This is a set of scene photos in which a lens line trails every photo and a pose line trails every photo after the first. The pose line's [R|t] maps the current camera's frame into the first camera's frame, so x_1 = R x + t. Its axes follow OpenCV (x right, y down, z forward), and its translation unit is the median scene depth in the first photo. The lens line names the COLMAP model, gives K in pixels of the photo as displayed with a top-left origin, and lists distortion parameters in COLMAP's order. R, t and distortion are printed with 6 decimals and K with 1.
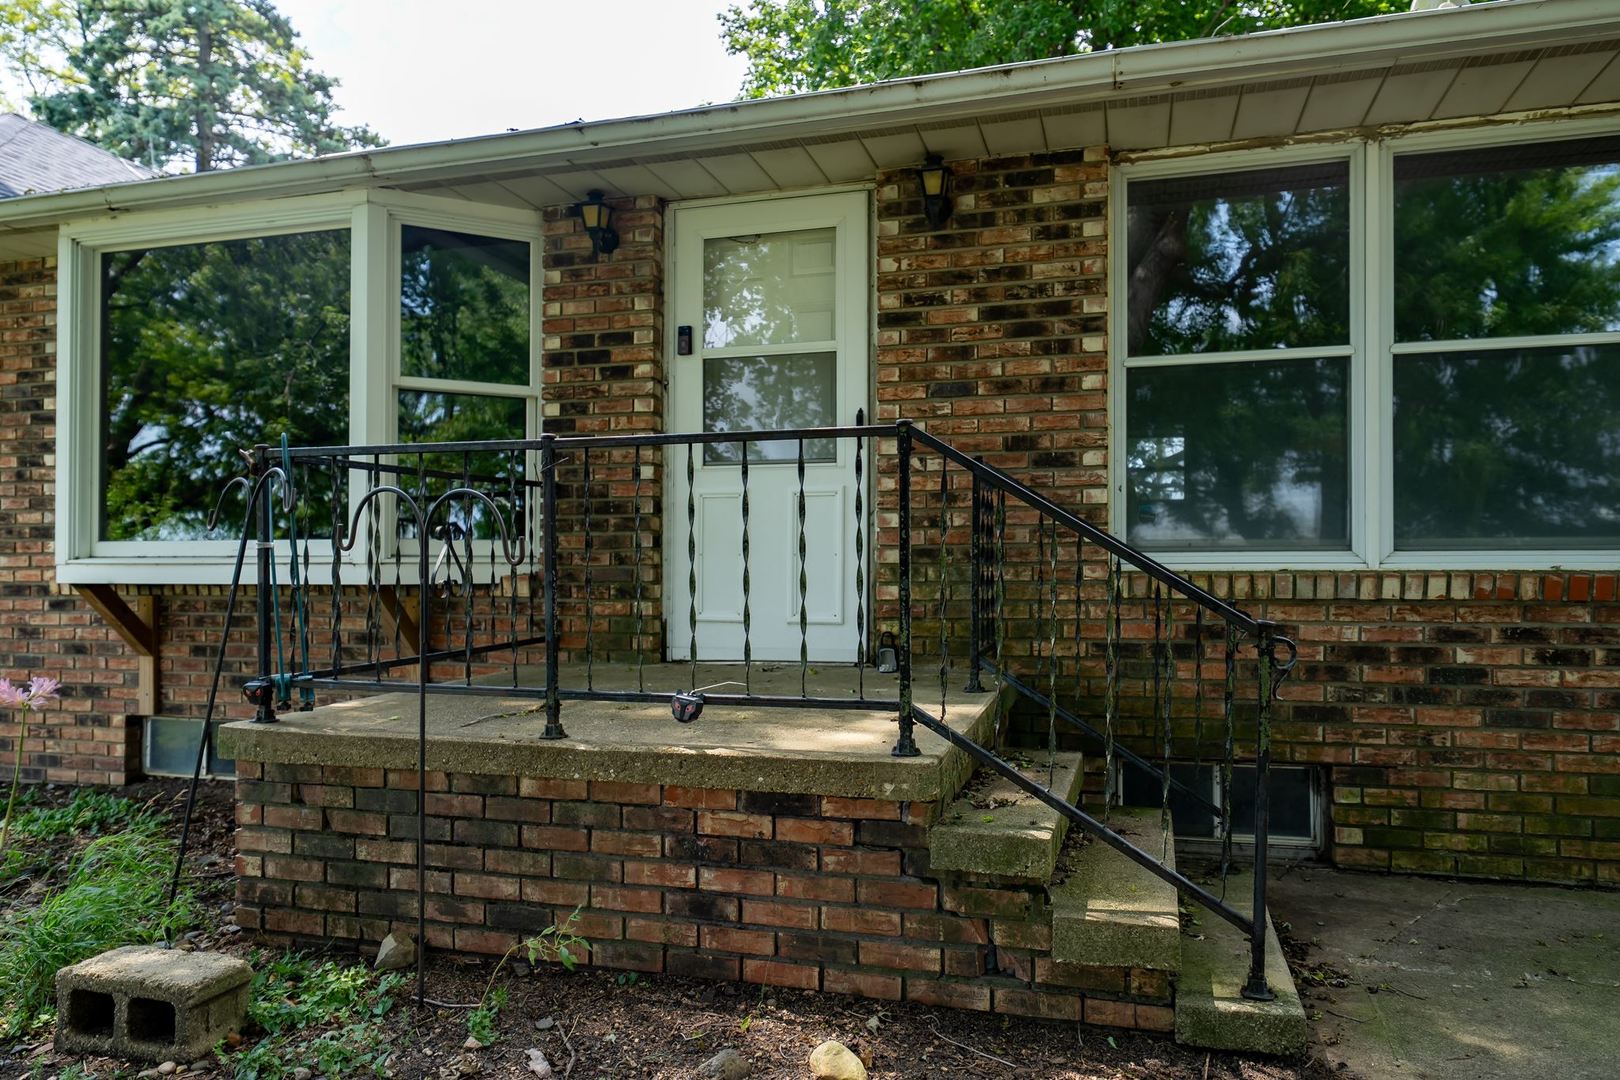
lens RADIAL K [[1136.5, 0, 810.5], [0, 1136.5, 548.3], [0, 0, 1]] dist [0.000090, 0.003671]
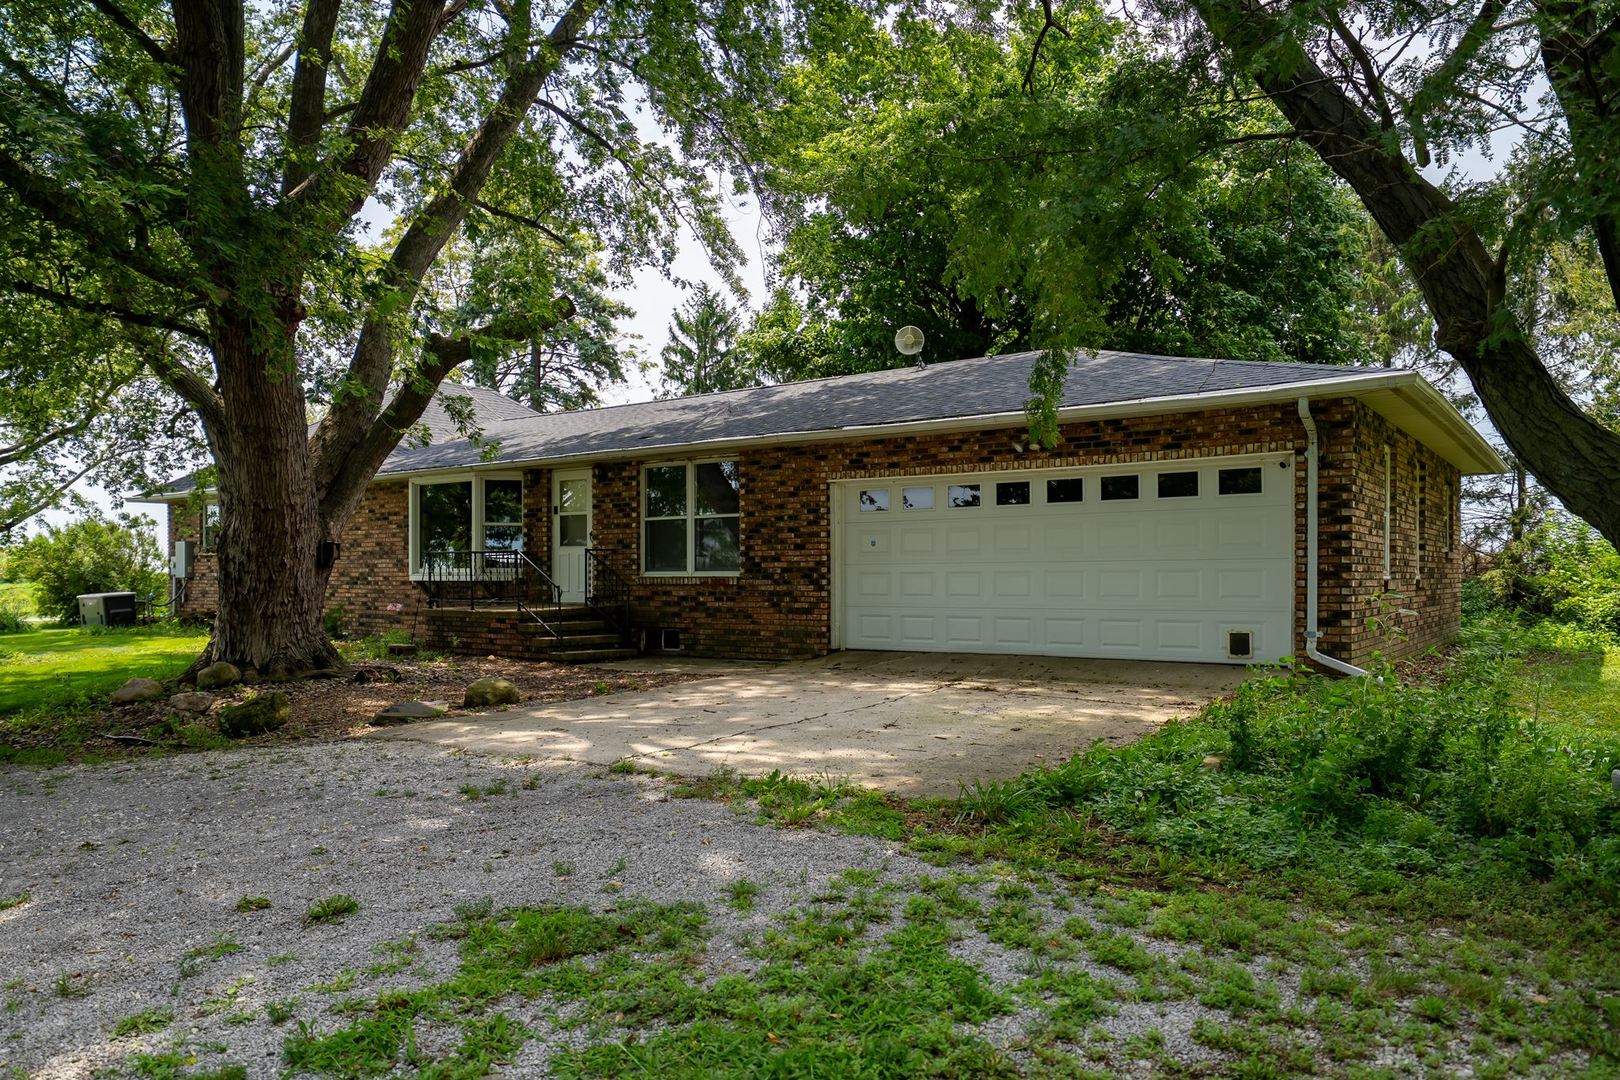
lens RADIAL K [[1136.5, 0, 804.7], [0, 1136.5, 556.6], [0, 0, 1]] dist [0.000090, 0.003671]
pose [[0.939611, -0.006083, -0.342190, 1.857311], [0.004867, 0.999978, -0.004411, -0.023846], [0.342210, 0.002480, 0.939620, -2.072332]]
